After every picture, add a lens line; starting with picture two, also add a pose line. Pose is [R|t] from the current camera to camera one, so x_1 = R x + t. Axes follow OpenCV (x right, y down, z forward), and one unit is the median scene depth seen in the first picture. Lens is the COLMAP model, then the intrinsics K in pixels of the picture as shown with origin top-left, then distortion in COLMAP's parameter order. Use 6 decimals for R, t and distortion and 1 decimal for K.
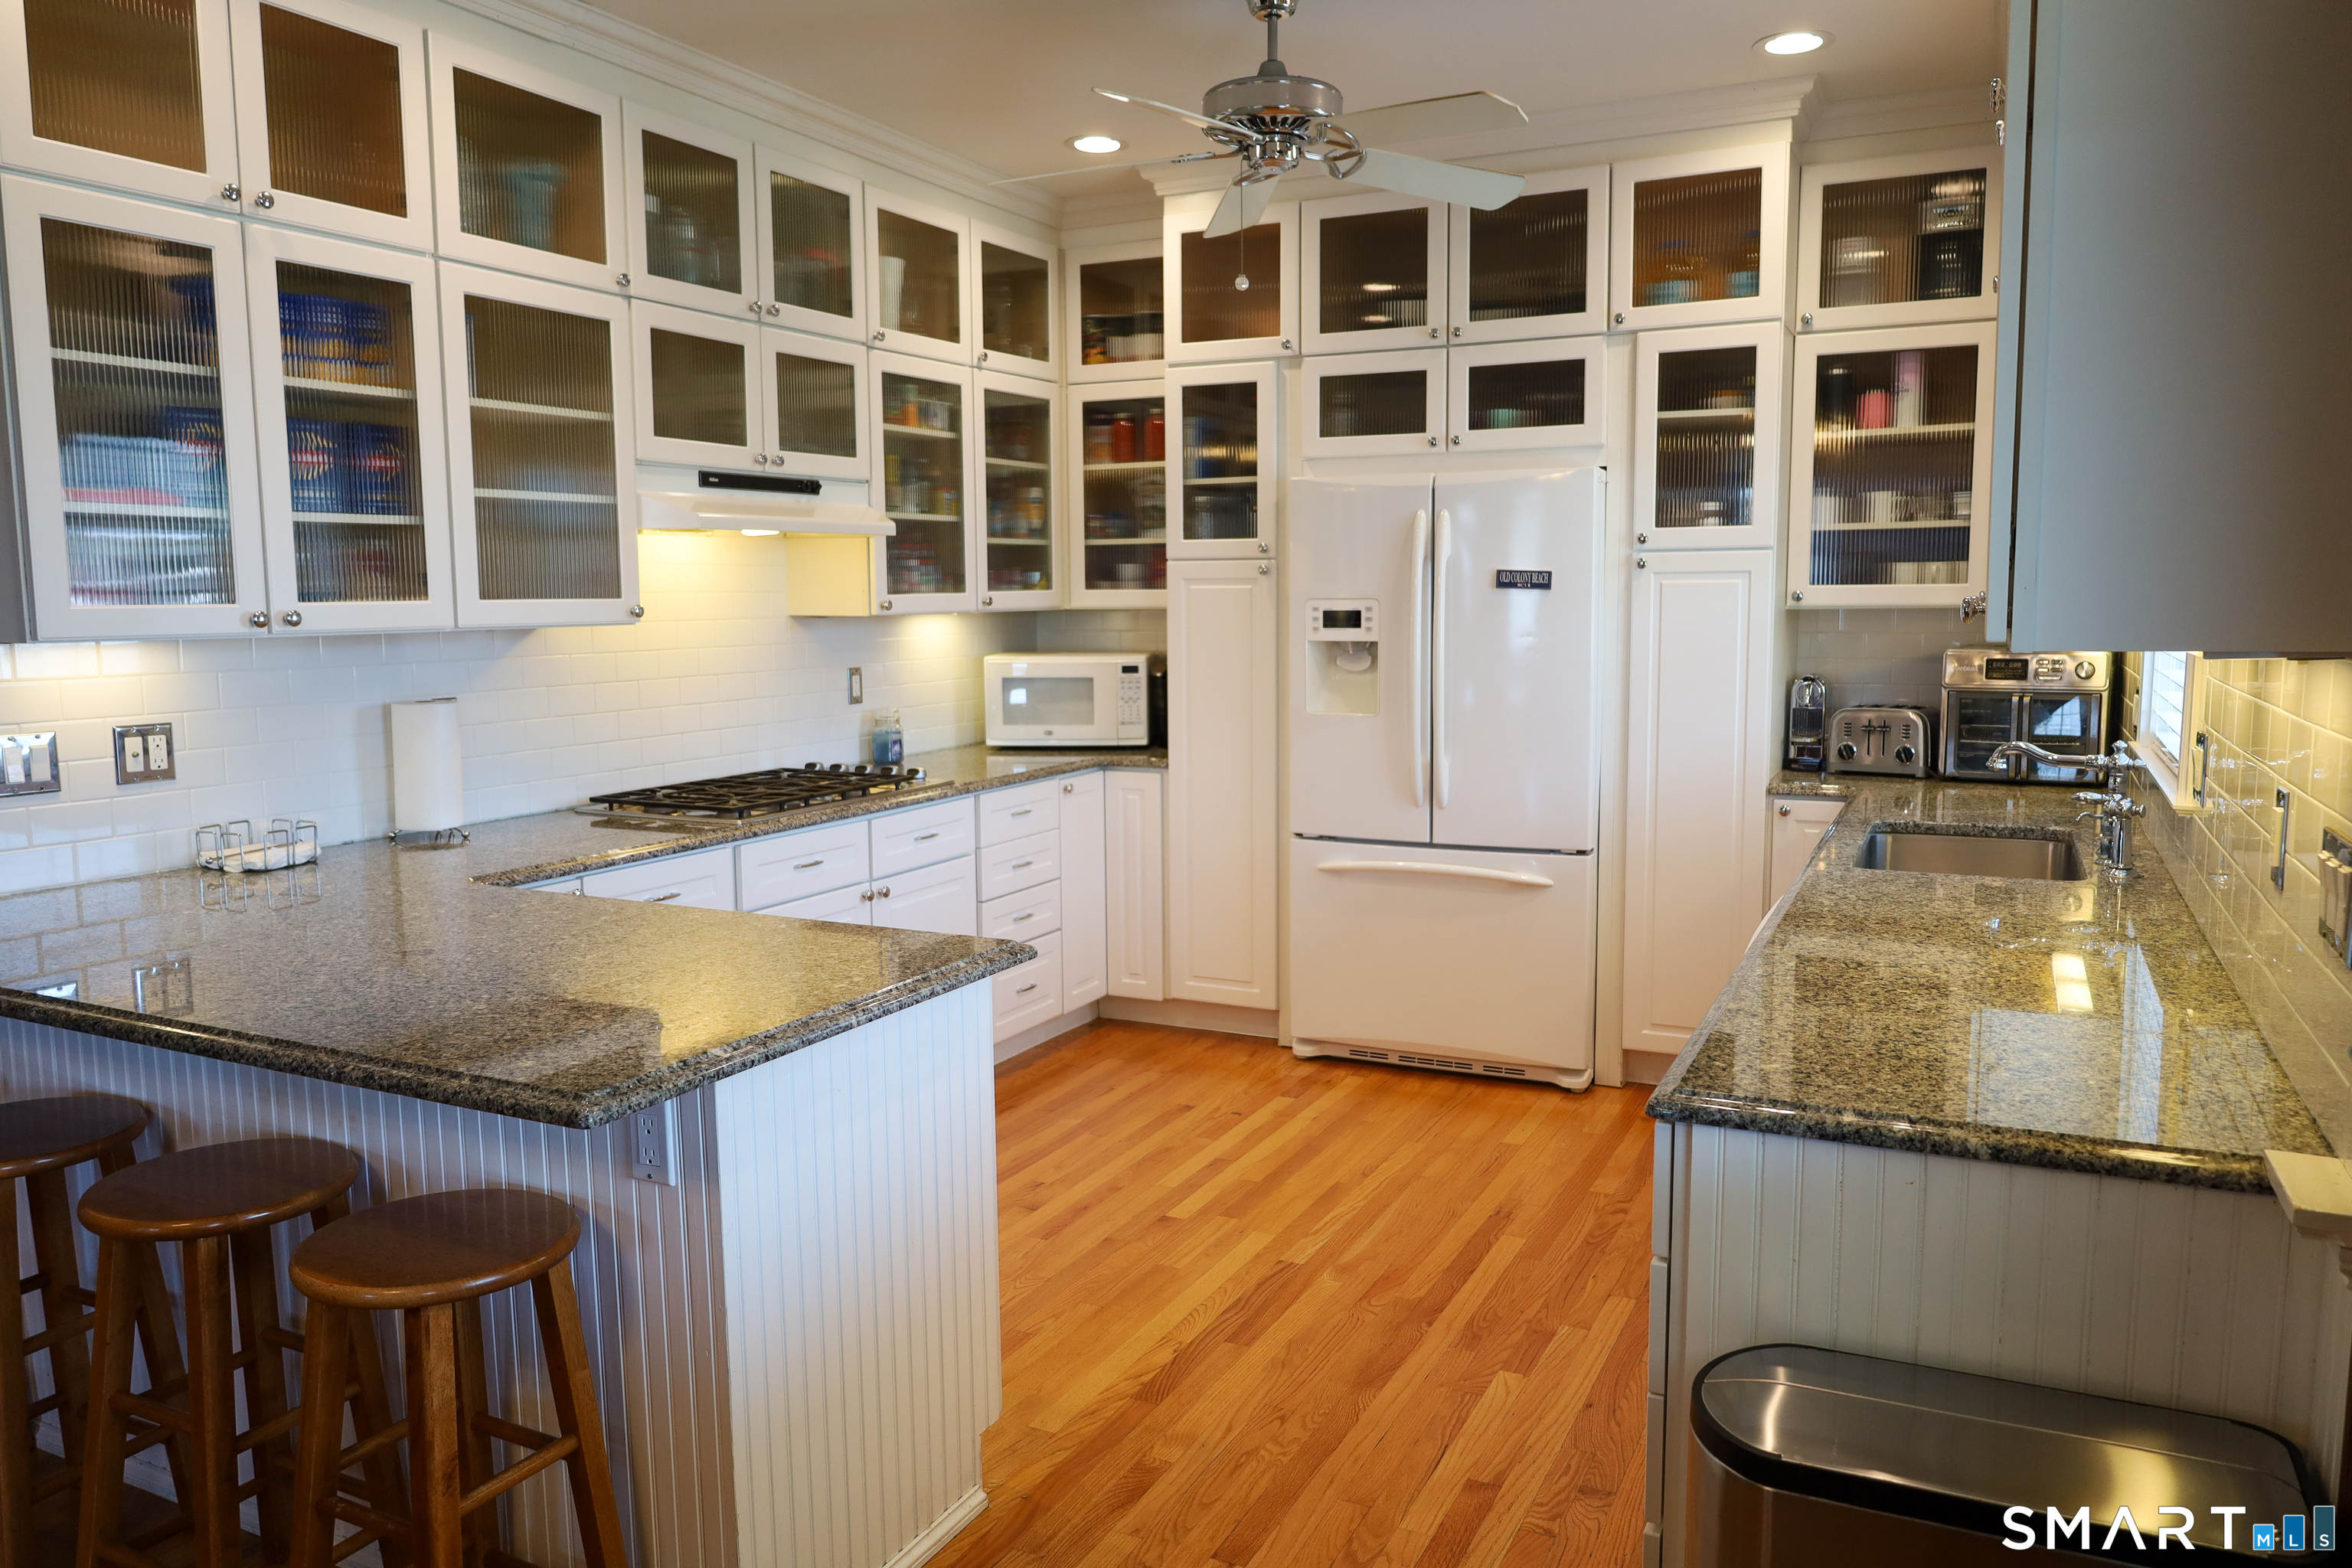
lens RADIAL K [[1648.8, 0, 1176.0], [0, 1648.8, 784.0], [0, 0, 1]] dist [-0.004926, 0.001110]
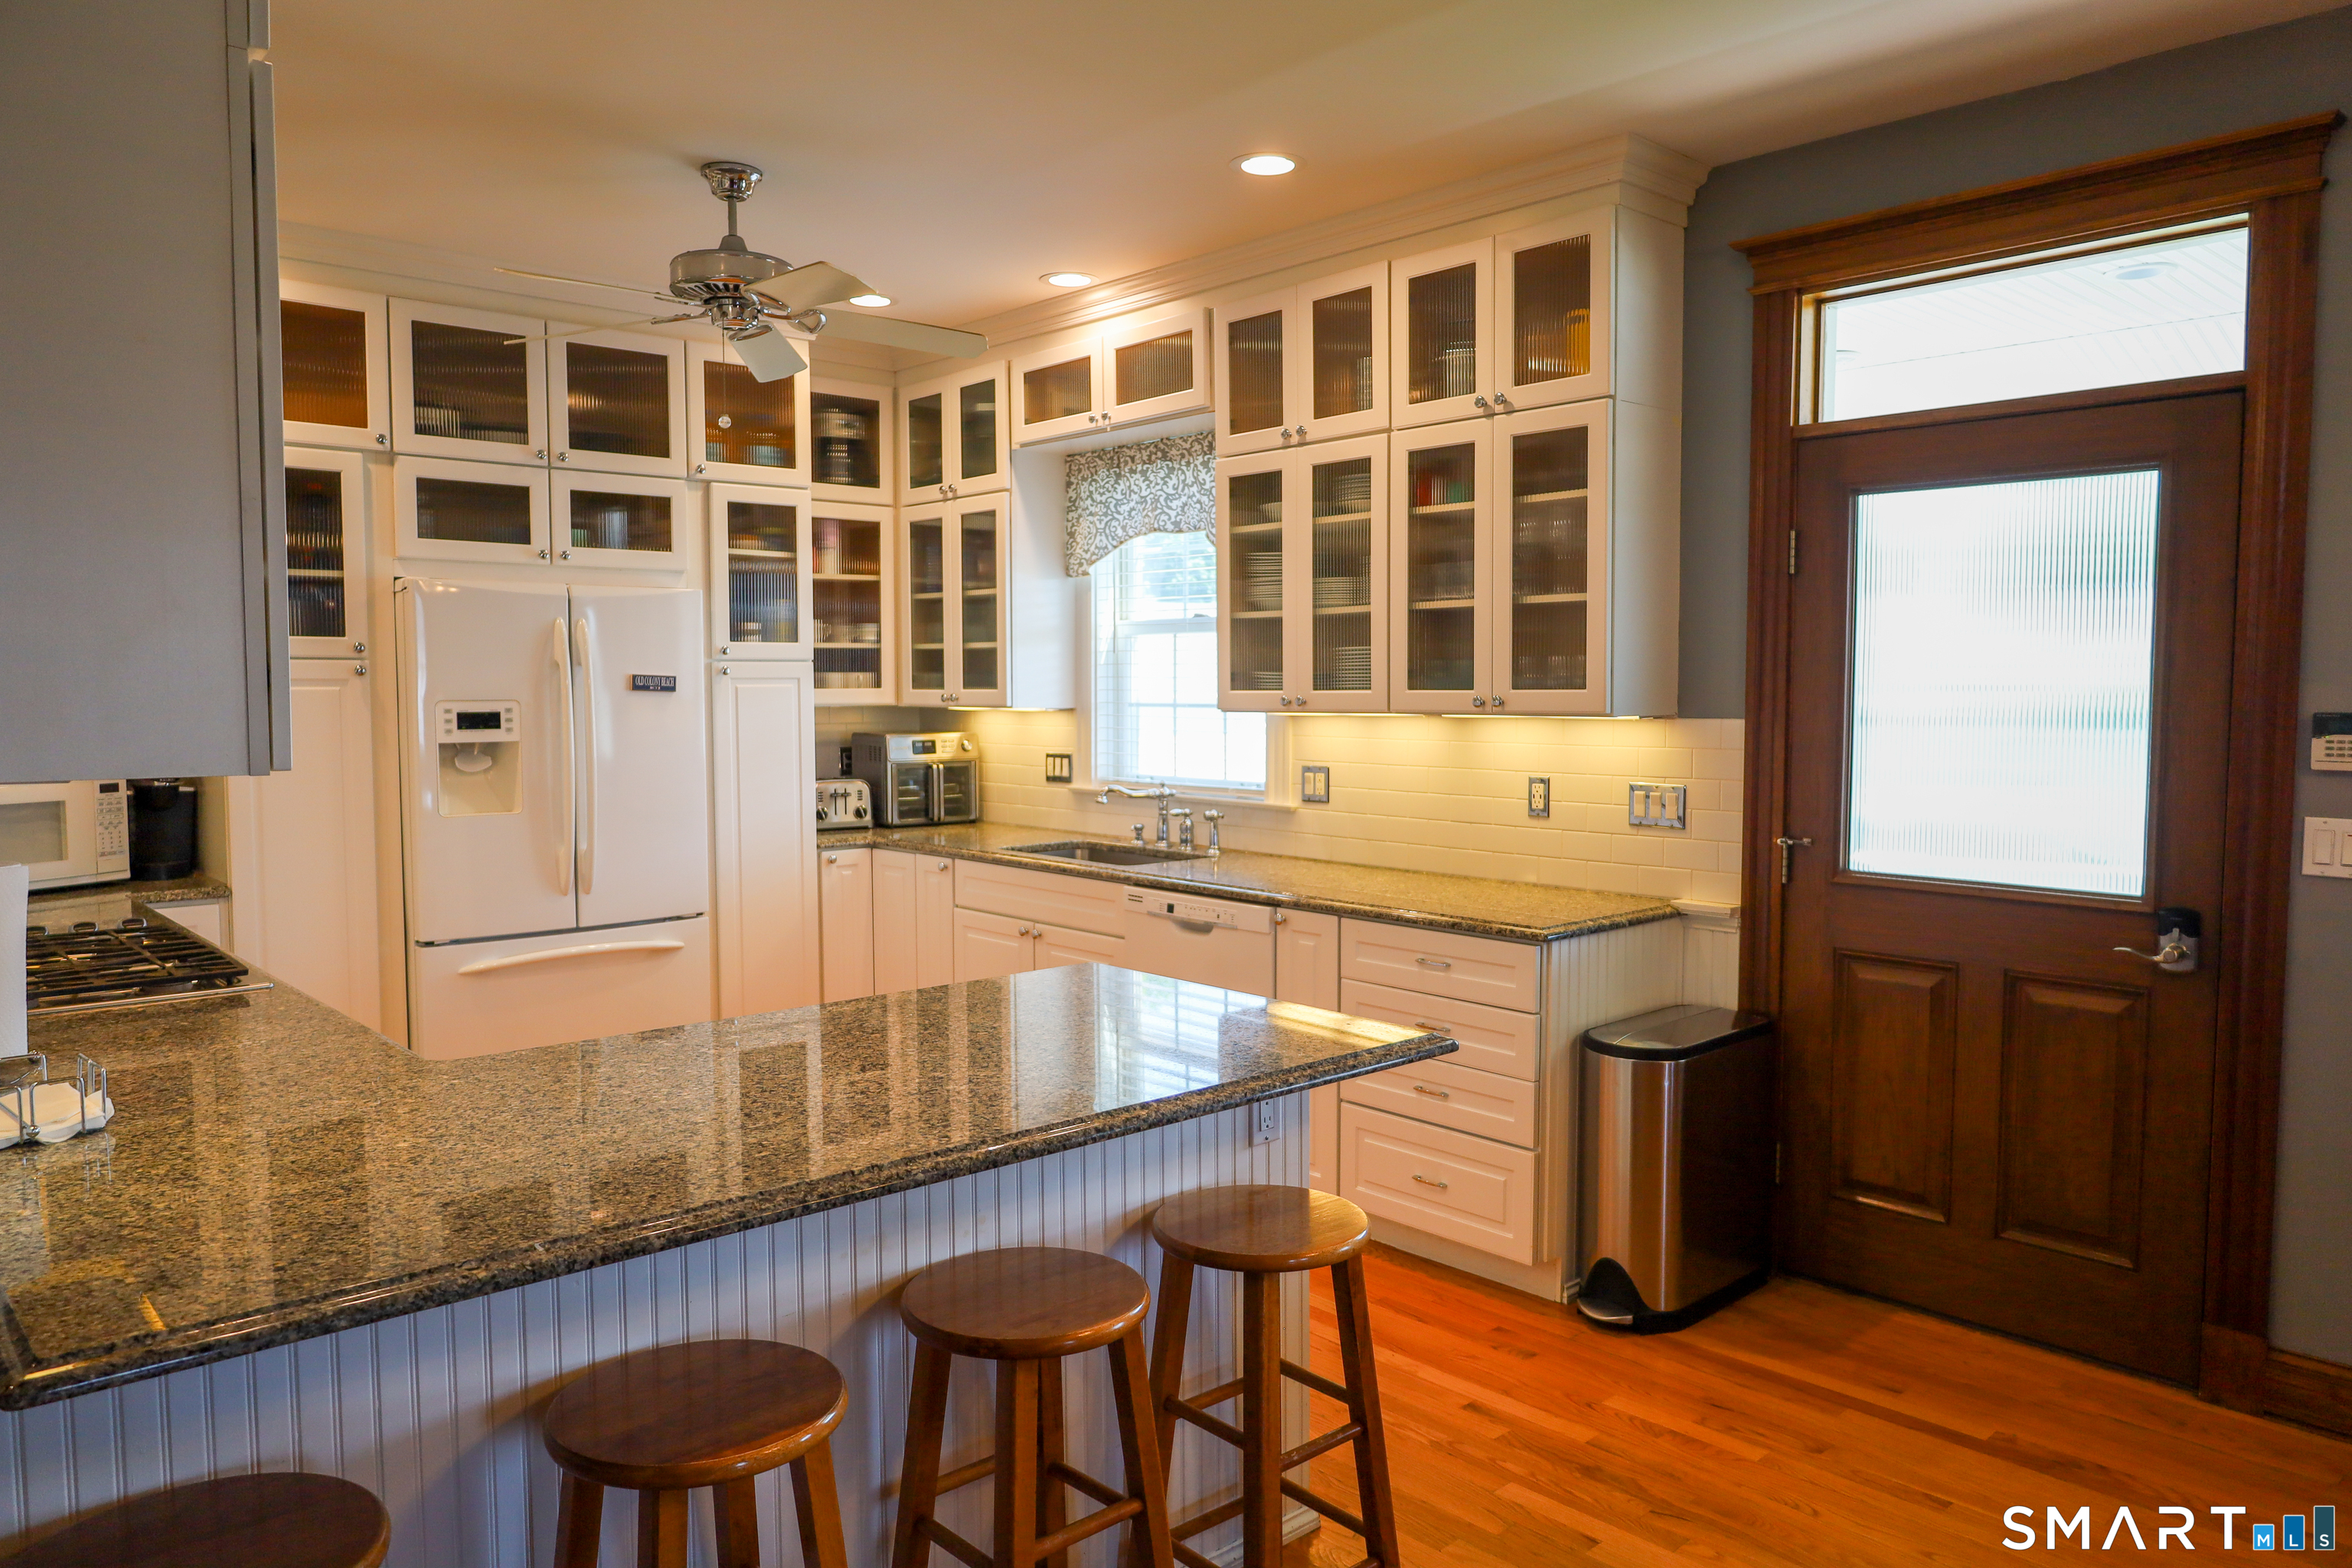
lens RADIAL K [[1615.4, 0, 1176.0], [0, 1615.4, 784.0], [0, 0, 1]] dist [-0.001749, 0.001671]
pose [[0.367799, -0.051439, 0.928481, -0.690398], [0.106829, 0.994195, 0.012762, -0.029562], [-0.923748, 0.094495, 0.371160, 0.250986]]
